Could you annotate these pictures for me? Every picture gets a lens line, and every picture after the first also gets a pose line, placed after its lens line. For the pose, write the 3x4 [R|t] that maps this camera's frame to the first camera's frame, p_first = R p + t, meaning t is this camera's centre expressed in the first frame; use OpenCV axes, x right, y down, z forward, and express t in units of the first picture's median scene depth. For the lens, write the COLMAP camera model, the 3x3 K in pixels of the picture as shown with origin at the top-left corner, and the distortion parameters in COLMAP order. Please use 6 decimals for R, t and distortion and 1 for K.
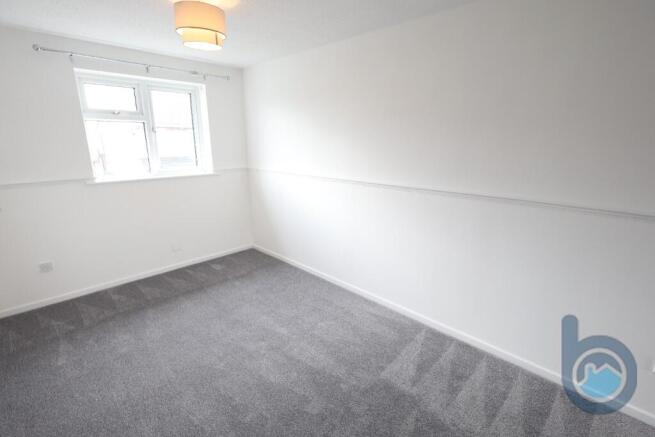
lens RADIAL K [[314.0, 0, 322.8], [0, 314.0, 217.8], [0, 0, 1]] dist [0.005982, 0.000926]
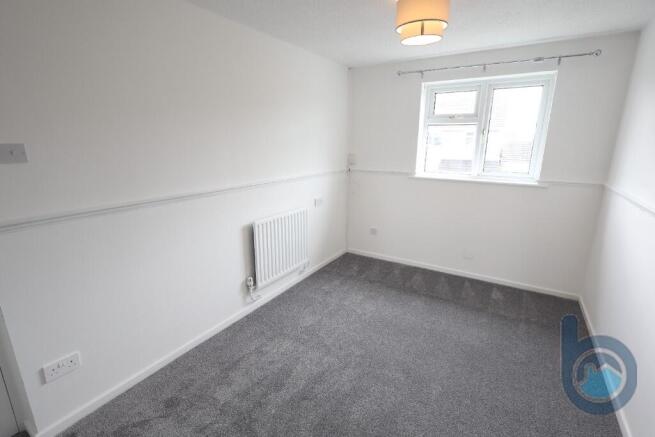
lens RADIAL K [[314.0, 0, 326.6], [0, 314.0, 219.4], [0, 0, 1]] dist [0.005982, 0.000926]
pose [[0.225574, 0.237263, -0.944893, 0.342197], [-0.243476, 0.952843, 0.181135, -0.084295], [0.943311, 0.189199, 0.272704, 0.351028]]
